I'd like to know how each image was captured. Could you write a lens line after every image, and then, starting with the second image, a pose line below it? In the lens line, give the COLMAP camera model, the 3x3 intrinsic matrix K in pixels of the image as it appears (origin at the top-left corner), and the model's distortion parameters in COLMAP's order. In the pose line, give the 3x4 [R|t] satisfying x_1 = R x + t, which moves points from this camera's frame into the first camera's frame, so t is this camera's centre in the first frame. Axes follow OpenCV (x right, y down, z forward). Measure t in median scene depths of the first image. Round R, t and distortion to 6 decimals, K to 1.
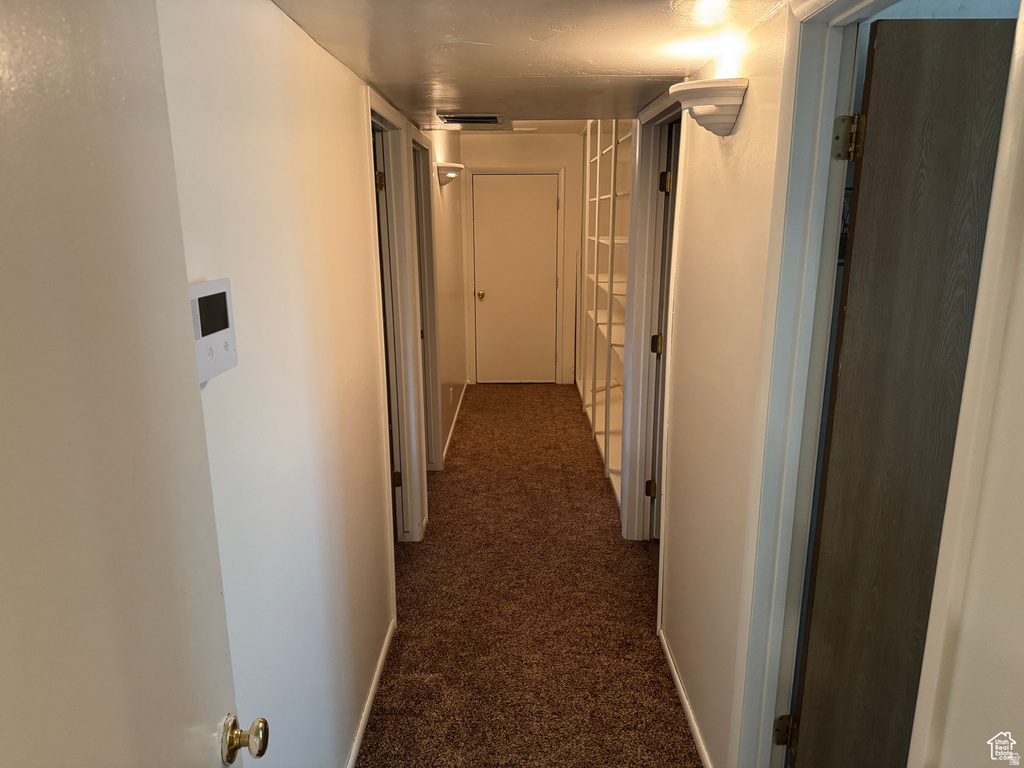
lens RADIAL K [[716.9, 0, 508.5], [0, 716.9, 384.8], [0, 0, 1]] dist [0.072036, -0.080283]
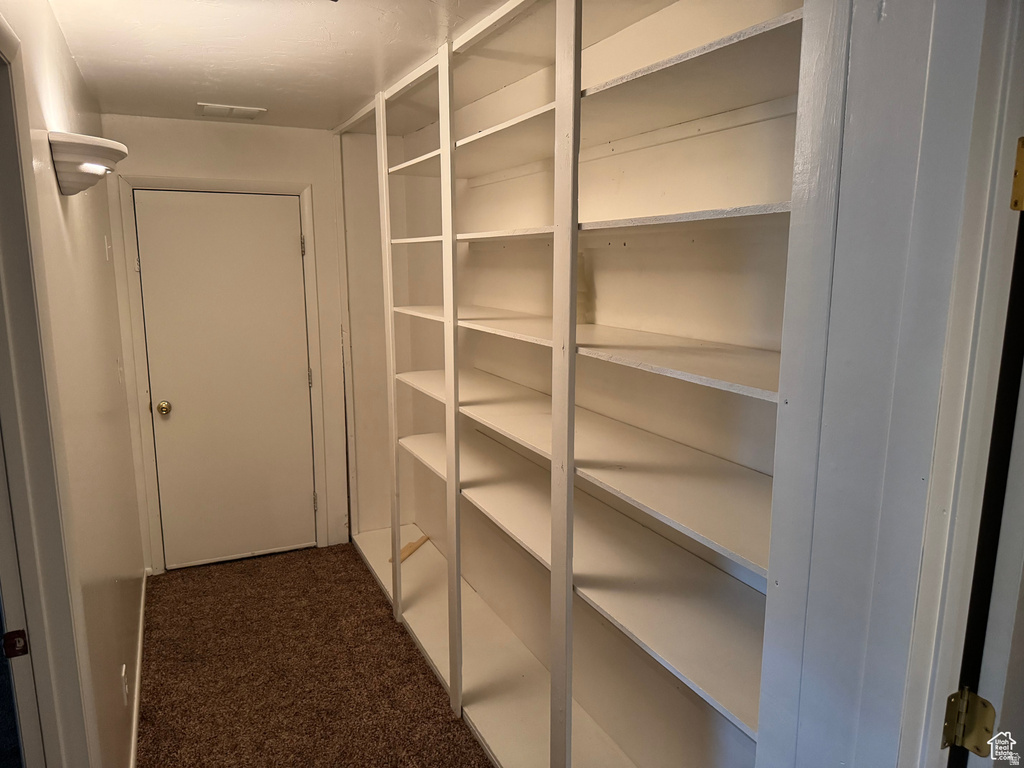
lens RADIAL K [[716.9, 0, 508.5], [0, 716.9, 384.8], [0, 0, 1]] dist [0.072036, -0.080283]
pose [[0.901395, -0.068033, 0.427619, -0.038837], [0.093344, 0.994890, -0.038478, -0.102215], [-0.422816, 0.074599, 0.903140, 0.410382]]
